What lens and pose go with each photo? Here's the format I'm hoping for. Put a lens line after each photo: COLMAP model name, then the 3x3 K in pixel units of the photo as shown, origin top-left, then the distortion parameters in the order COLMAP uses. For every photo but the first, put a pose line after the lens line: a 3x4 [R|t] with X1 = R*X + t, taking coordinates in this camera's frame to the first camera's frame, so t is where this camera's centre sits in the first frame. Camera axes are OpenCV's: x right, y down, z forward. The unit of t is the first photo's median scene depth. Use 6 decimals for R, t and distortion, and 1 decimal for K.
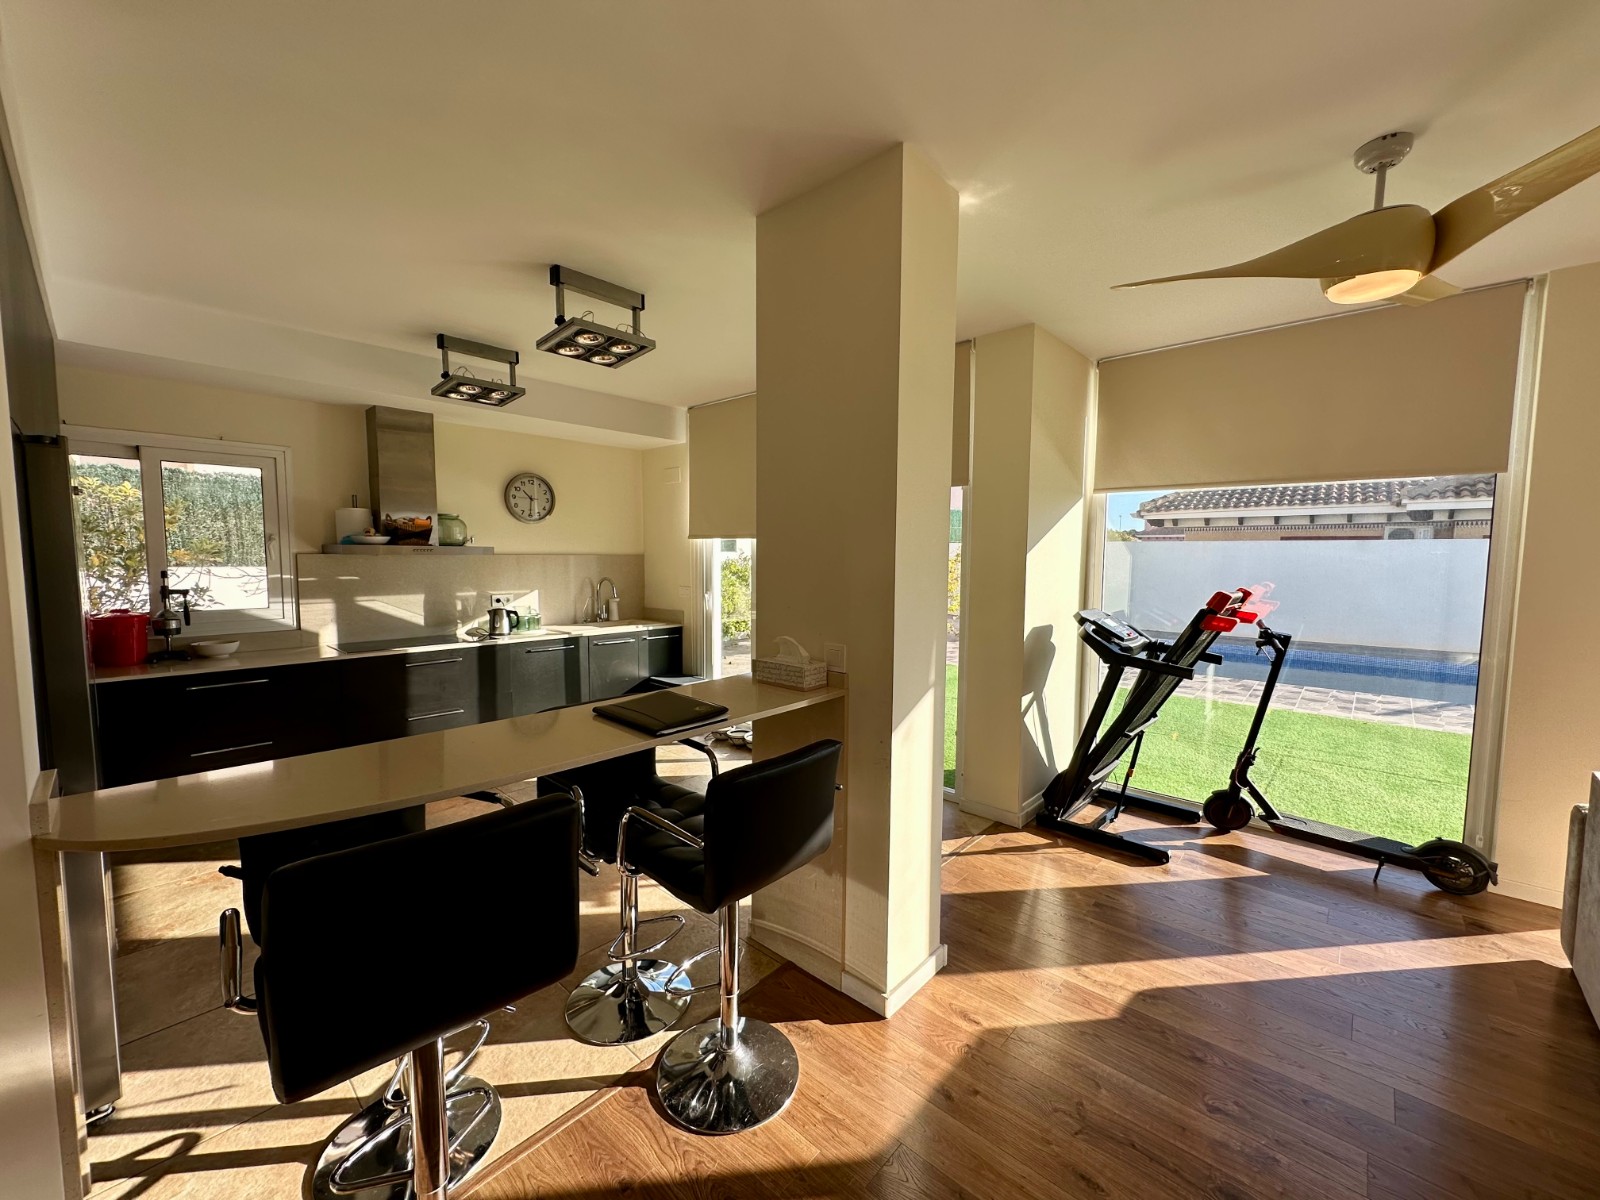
lens RADIAL K [[638.2, 0, 798.6], [0, 638.2, 600.9], [0, 0, 1]] dist [0.002003, 0.000037]
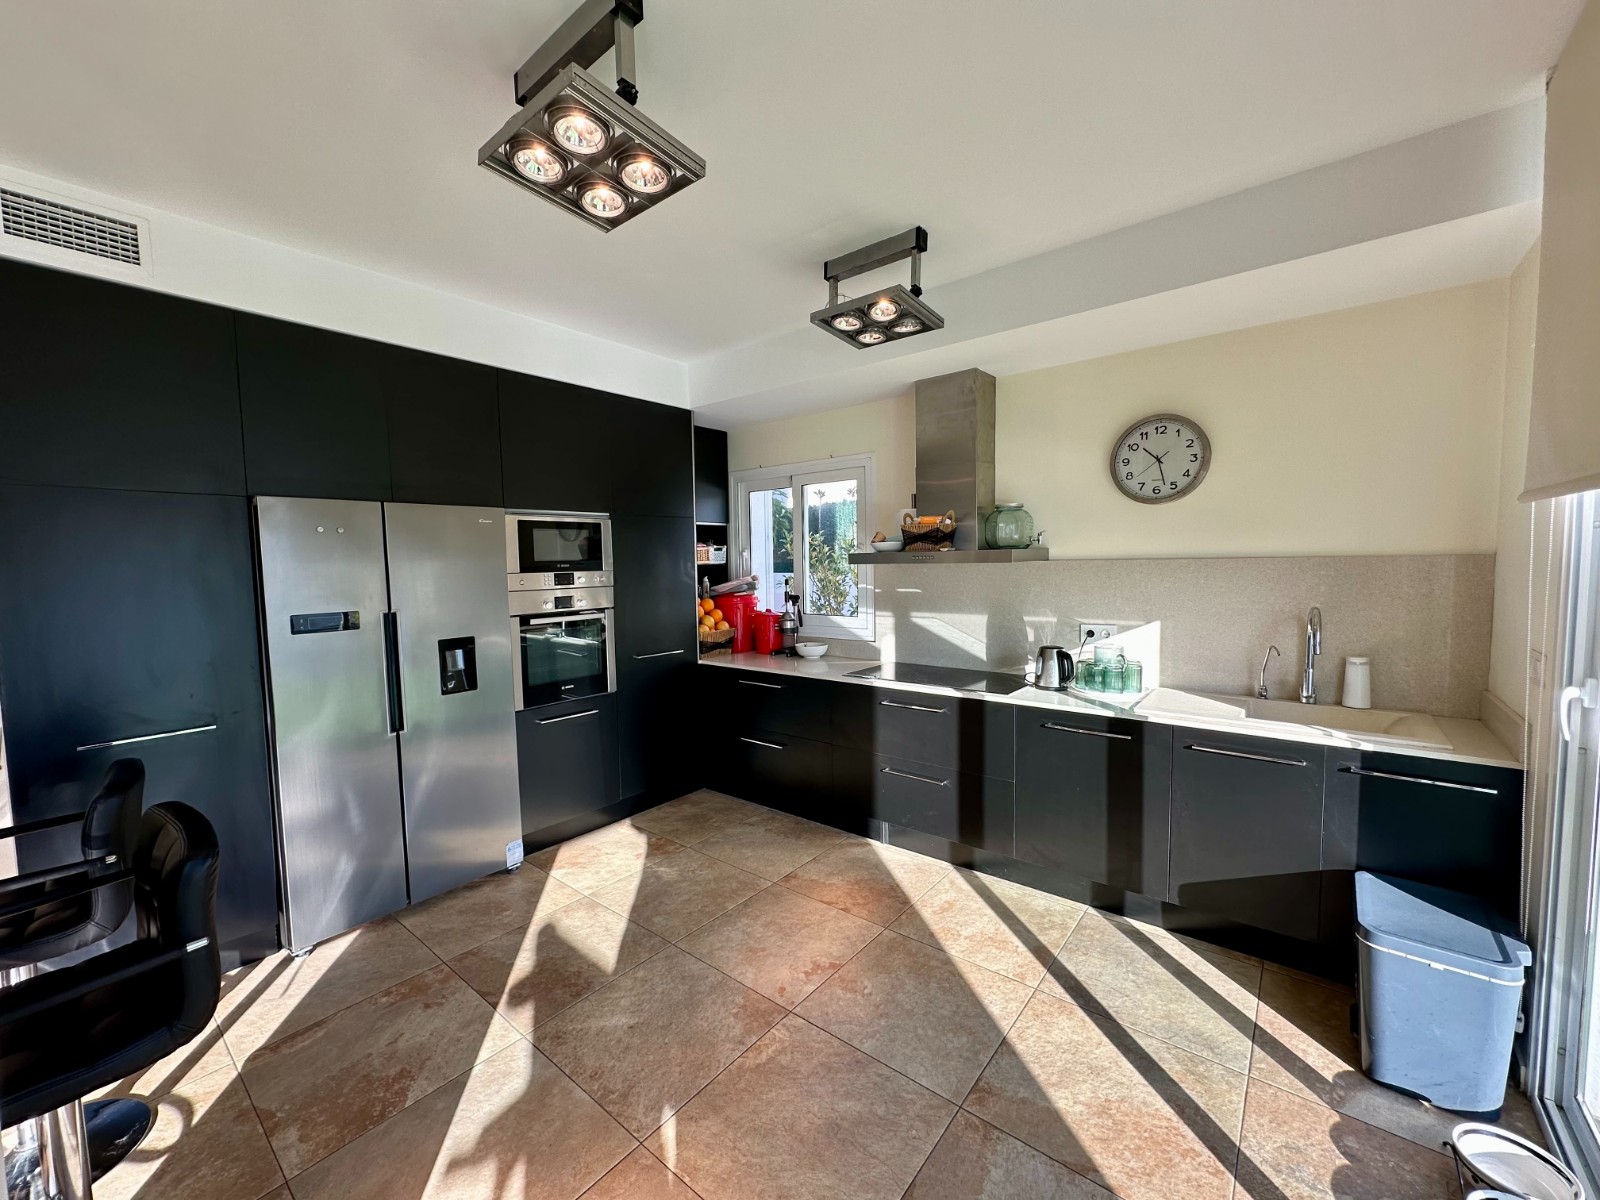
lens RADIAL K [[638.2, 0, 798.7], [0, 638.2, 603.2], [0, 0, 1]] dist [0.002003, 0.000037]
pose [[0.056646, 0.058891, -0.996656, 0.145450], [-0.056970, 0.996823, 0.055663, -0.052099], [0.996768, 0.053627, 0.059821, 0.723192]]
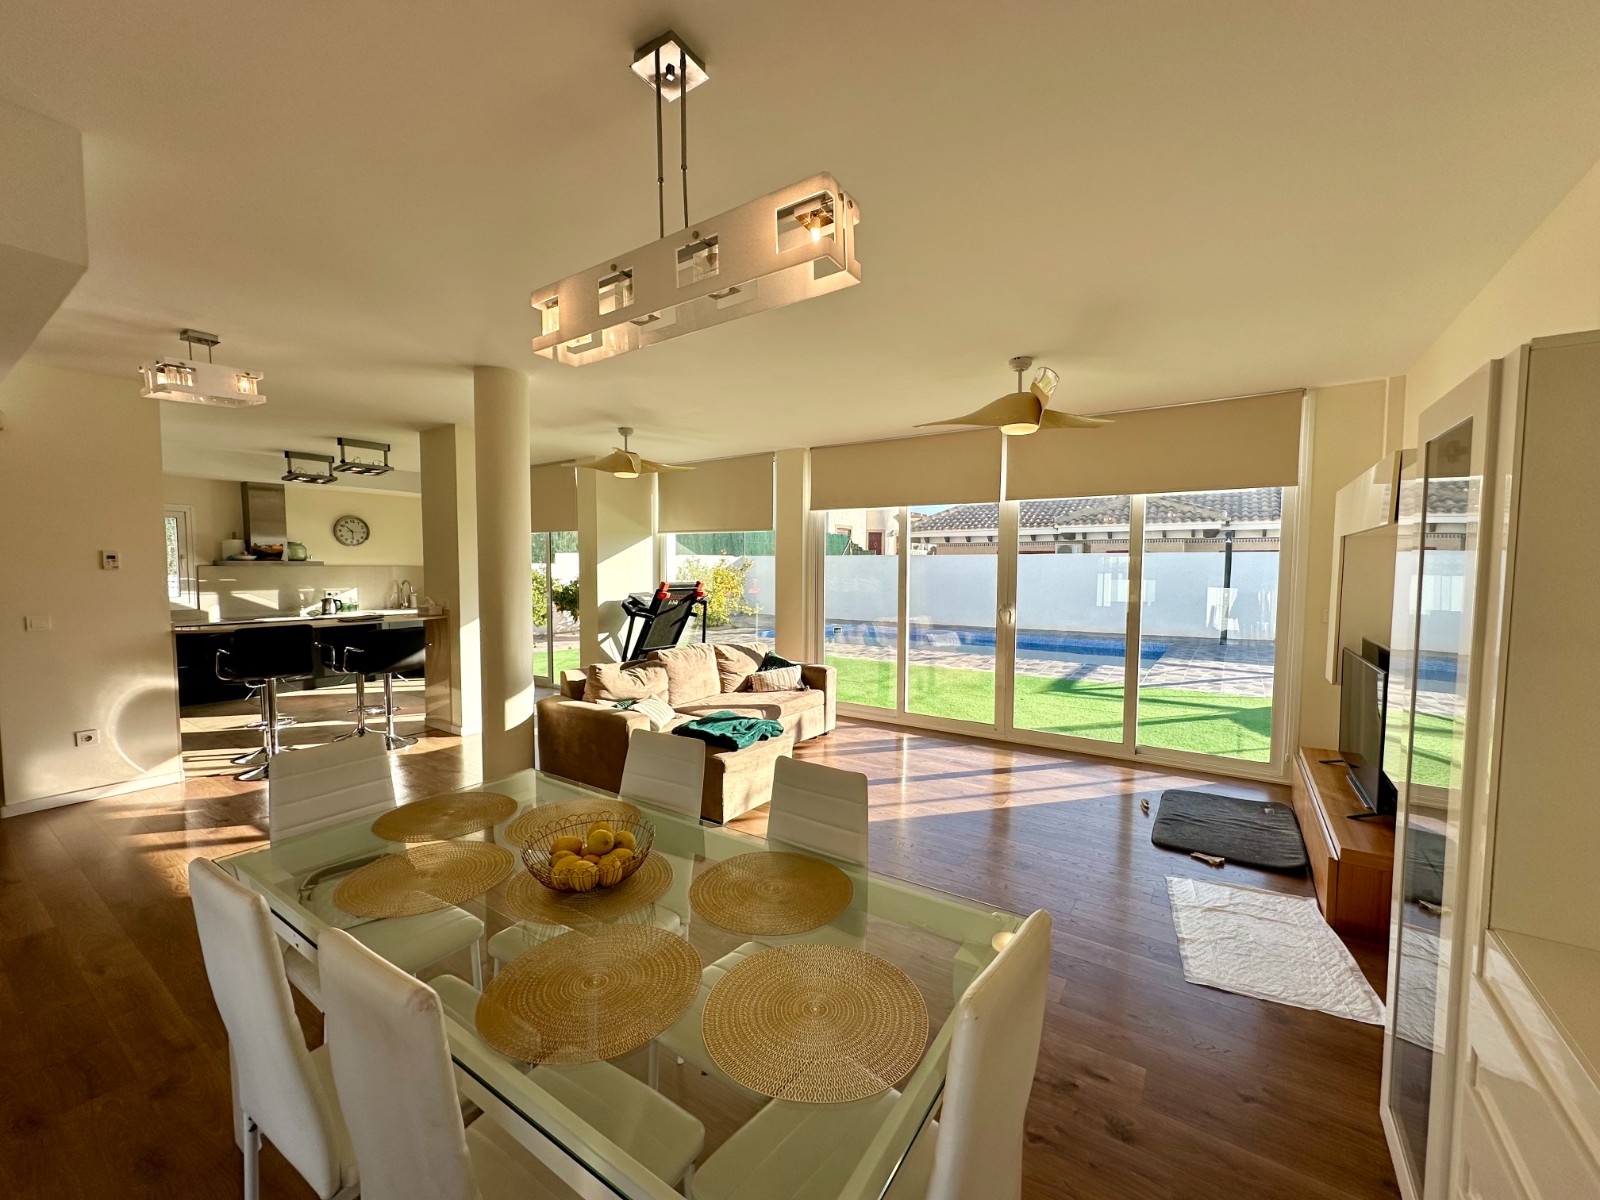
lens RADIAL K [[638.2, 0, 798.3], [0, 638.2, 600.3], [0, 0, 1]] dist [0.002003, 0.000037]
pose [[0.989862, -0.010362, 0.141653, 0.519813], [0.012972, 0.999762, -0.017519, 0.063474], [-0.141438, 0.019179, 0.989761, -0.842570]]
